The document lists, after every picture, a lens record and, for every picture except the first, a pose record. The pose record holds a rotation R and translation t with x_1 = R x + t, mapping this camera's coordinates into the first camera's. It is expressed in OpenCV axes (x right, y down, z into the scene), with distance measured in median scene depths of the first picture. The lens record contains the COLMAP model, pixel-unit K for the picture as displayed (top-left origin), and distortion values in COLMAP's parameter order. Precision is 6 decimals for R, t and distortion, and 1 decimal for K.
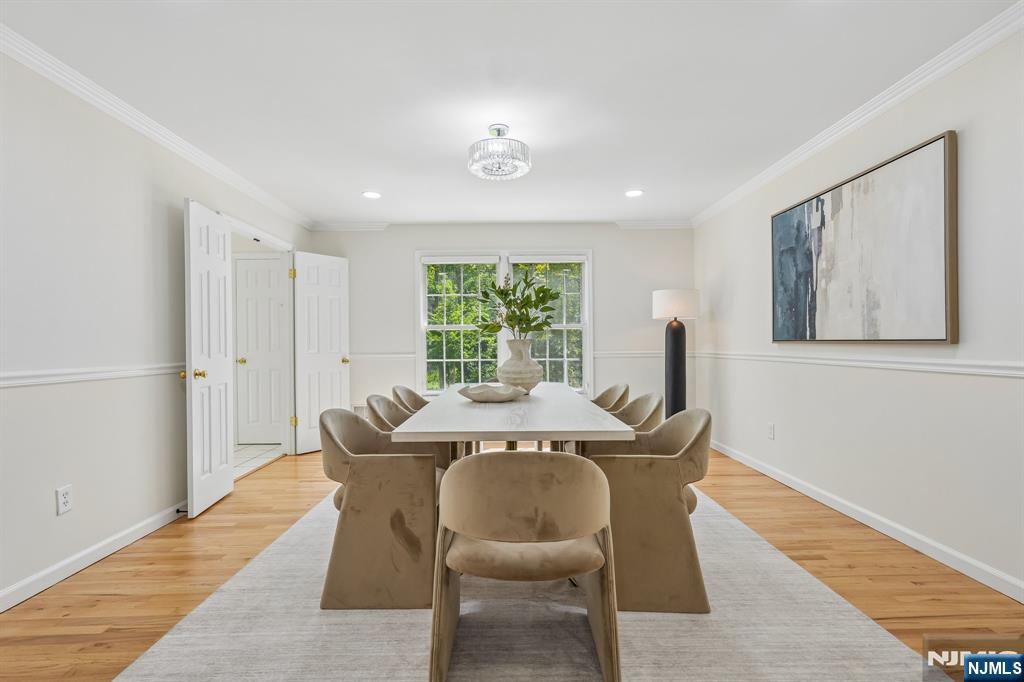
lens RADIAL K [[489.9, 0, 514.3], [0, 489.9, 342.3], [0, 0, 1]] dist [0.002358, -0.000496]
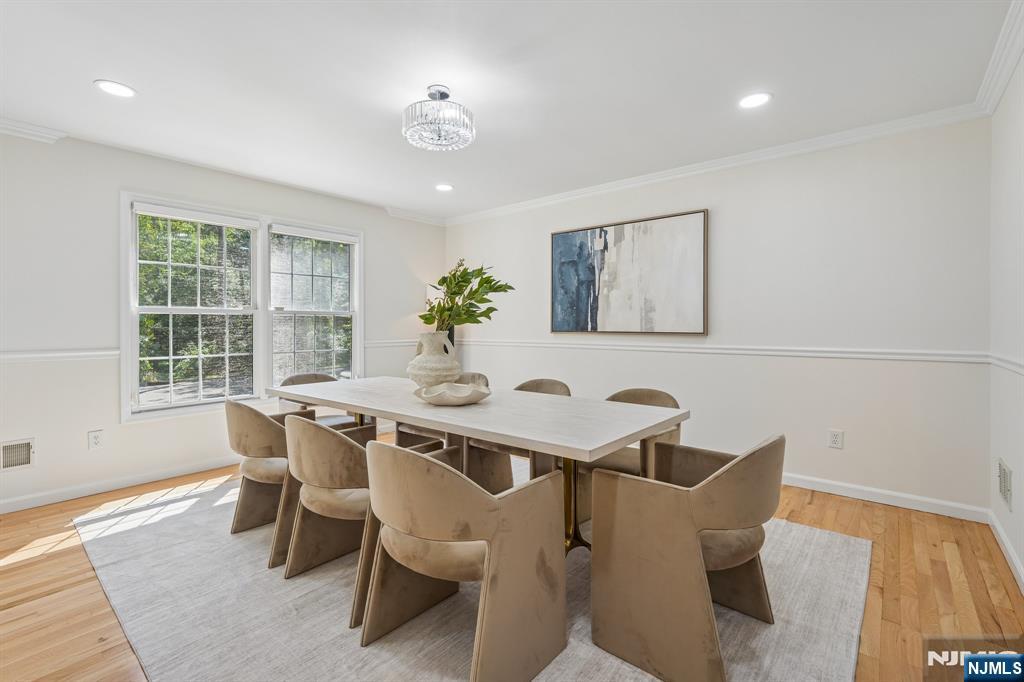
lens RADIAL K [[457.3, 0, 514.5], [0, 457.3, 337.5], [0, 0, 1]] dist [-0.008872, 0.003913]
pose [[0.652397, -0.013577, 0.757756, -0.505444], [-0.006427, 0.999704, 0.023446, -0.015709], [-0.757850, -0.020167, 0.652117, 0.331286]]
